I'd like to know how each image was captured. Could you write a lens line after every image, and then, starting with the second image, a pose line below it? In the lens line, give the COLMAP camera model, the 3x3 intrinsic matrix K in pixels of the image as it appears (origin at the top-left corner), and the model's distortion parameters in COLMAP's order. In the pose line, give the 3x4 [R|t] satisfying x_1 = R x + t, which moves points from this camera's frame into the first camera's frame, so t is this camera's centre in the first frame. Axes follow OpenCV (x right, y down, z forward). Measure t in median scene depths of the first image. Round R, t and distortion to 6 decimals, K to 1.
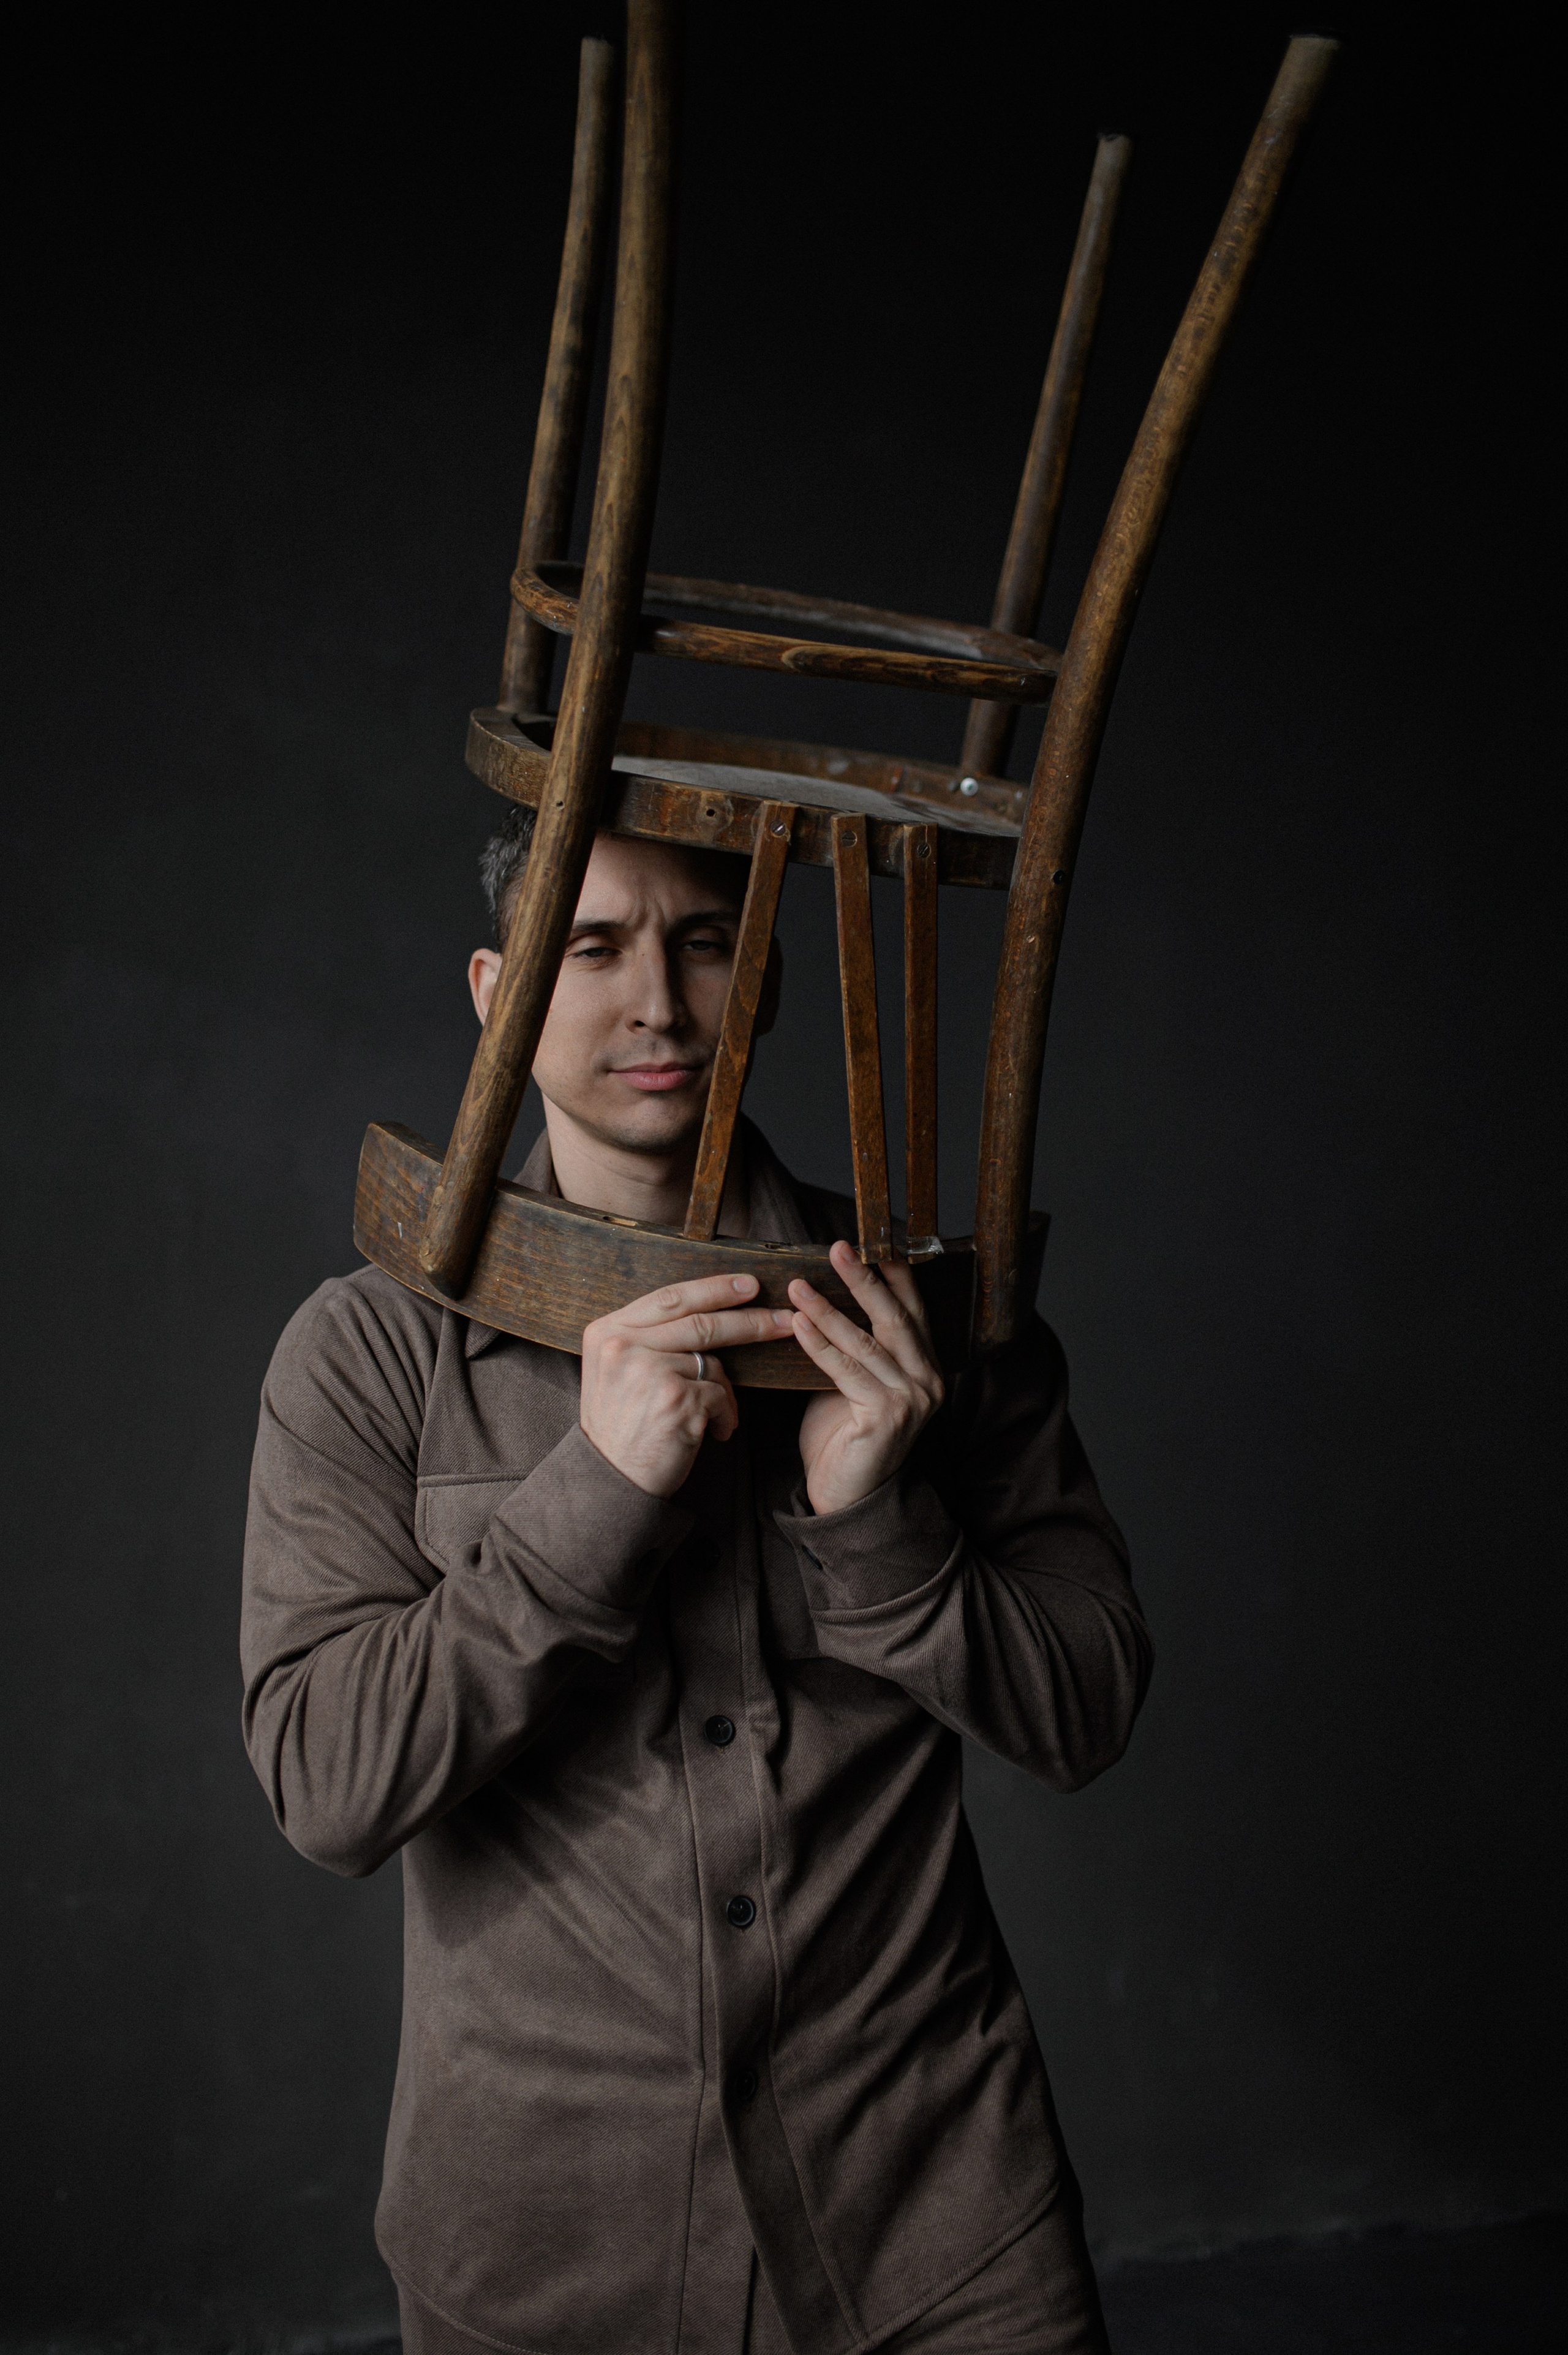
lens RADIAL K [[2375.2, 0, 784.0], [0, 2375.2, 1177.5], [0, 0, 1]] dist [-0.071457, 0.131106]
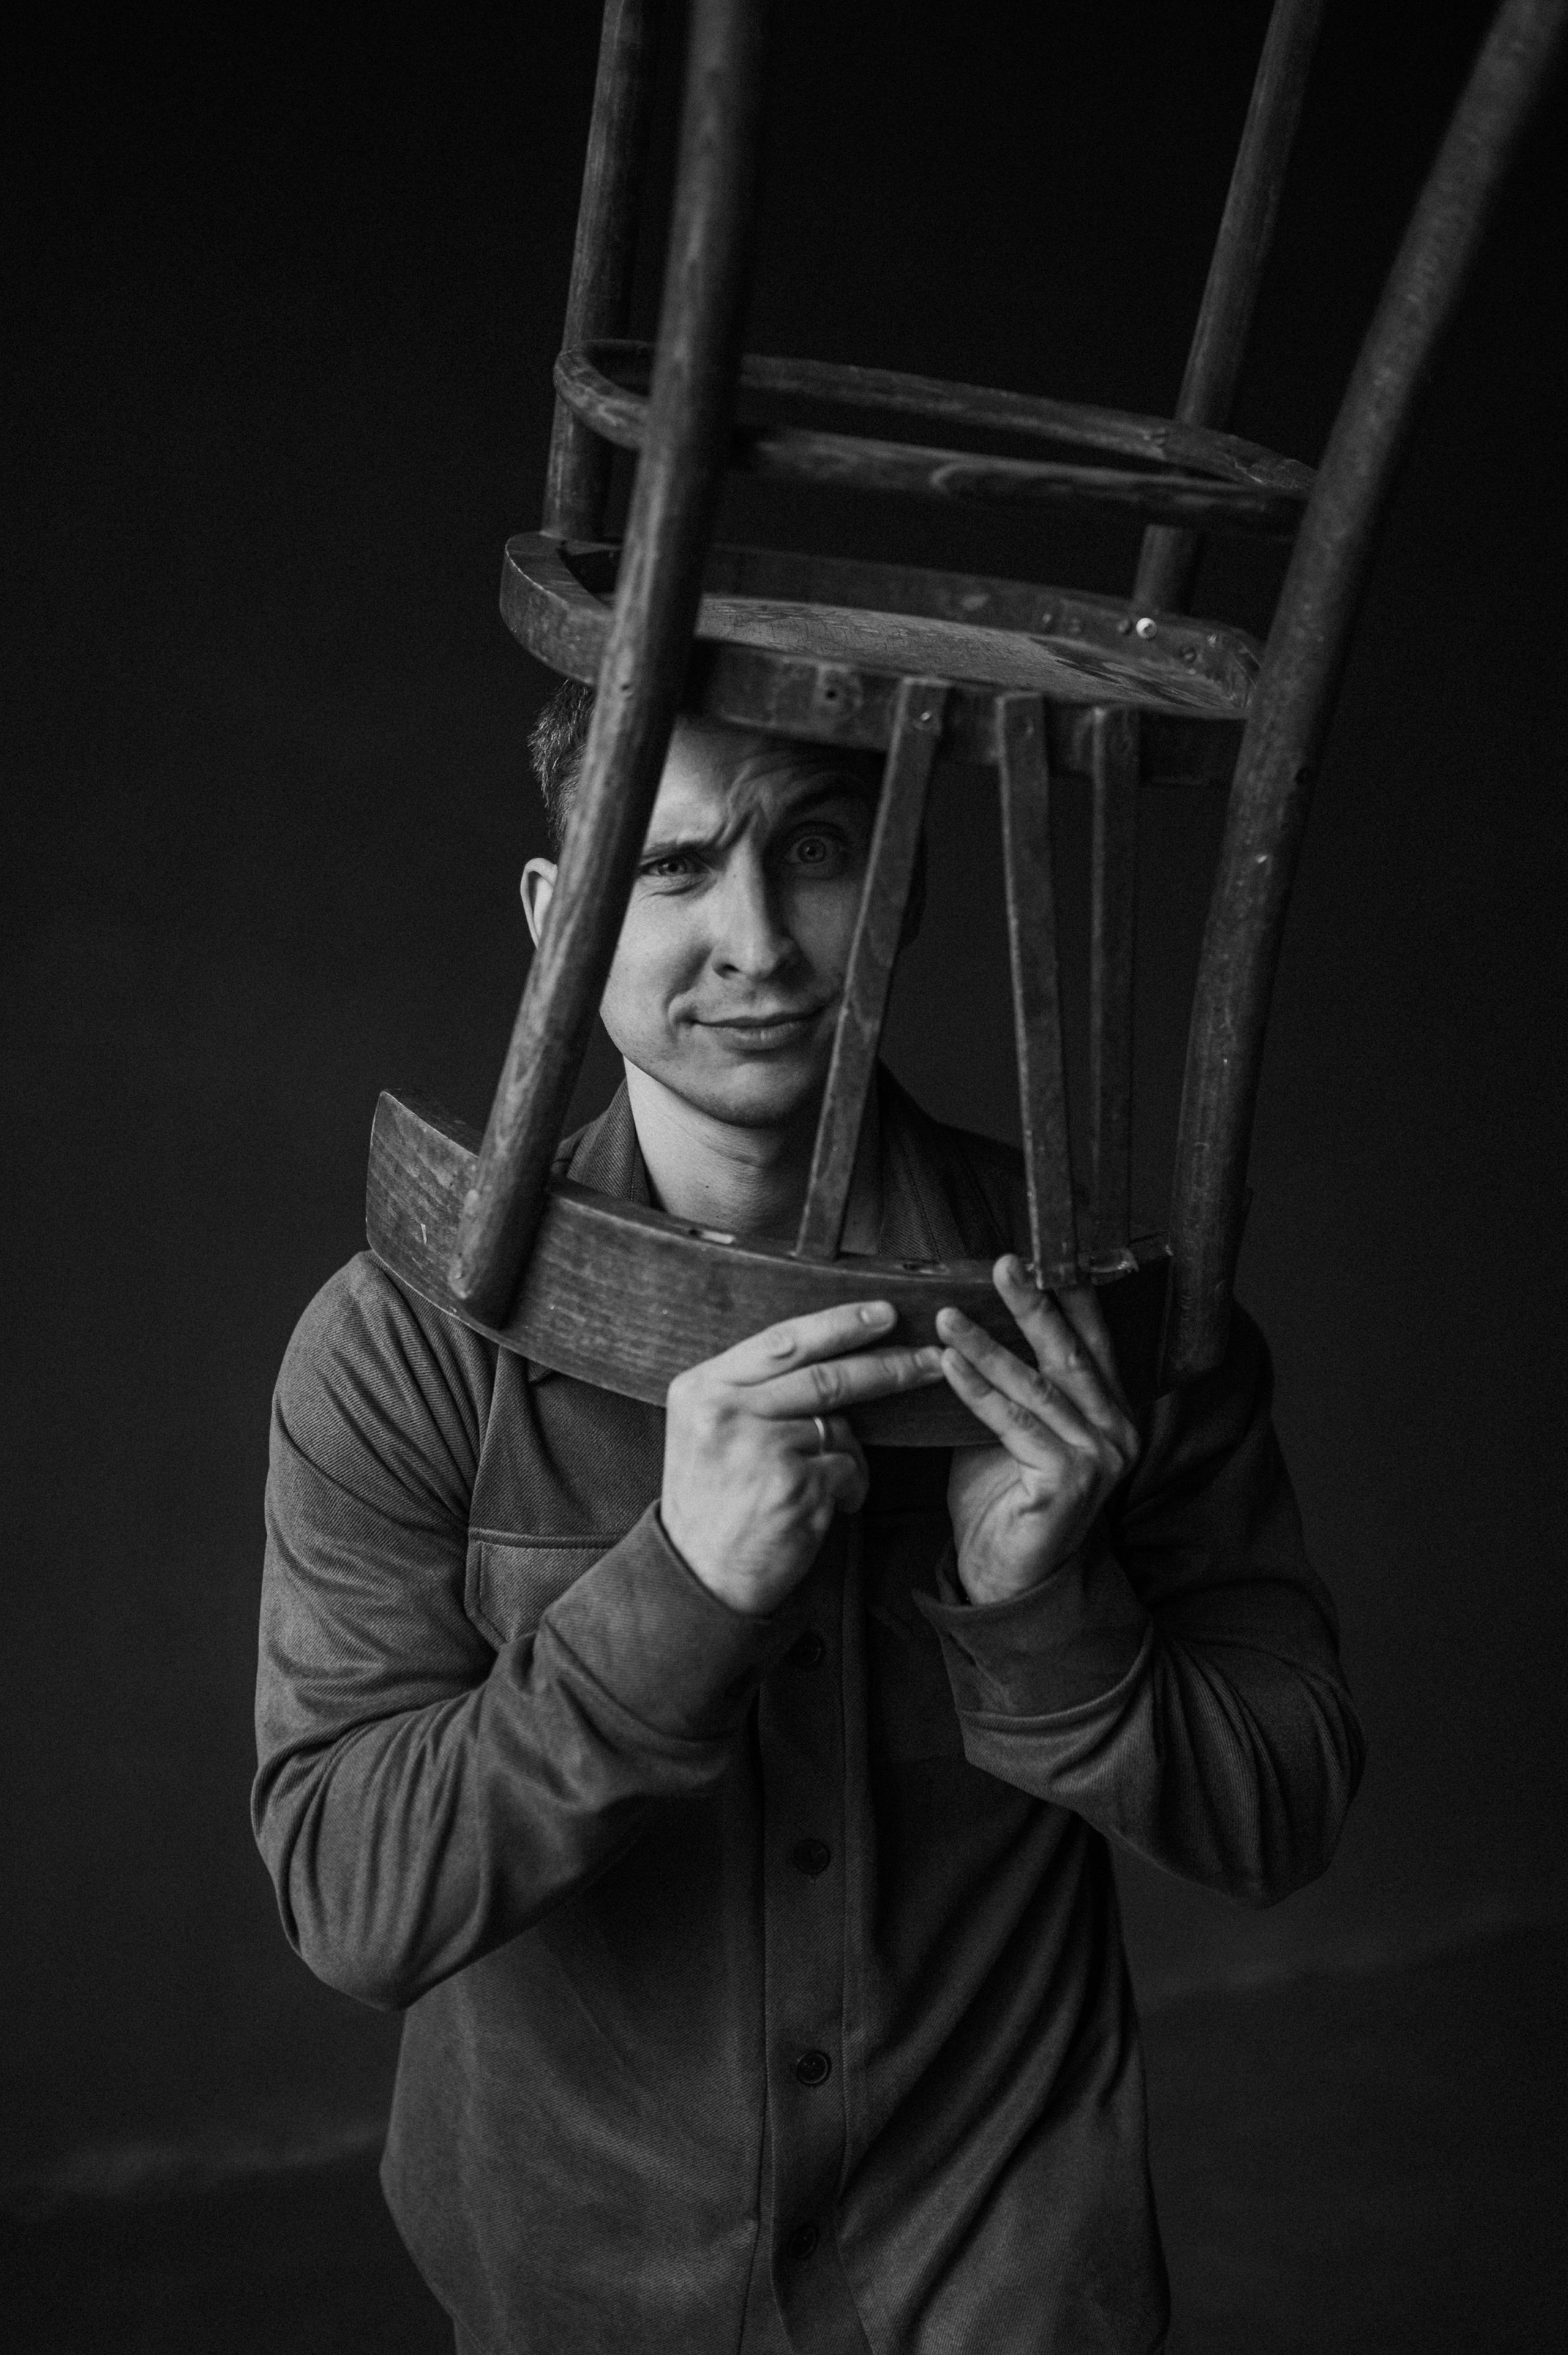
lens RADIAL K [[2375.2, 0, 784.0], [0, 2375.2, 1177.5], [0, 0, 1]] dist [-0.071457, 0.131106]
pose [[0.999688, -0.005095, -0.024450, -0.027227], [0.007412, 0.995388, 0.095648, -0.072296], [0.023850, -0.095800, 0.995115, 0.247687]]
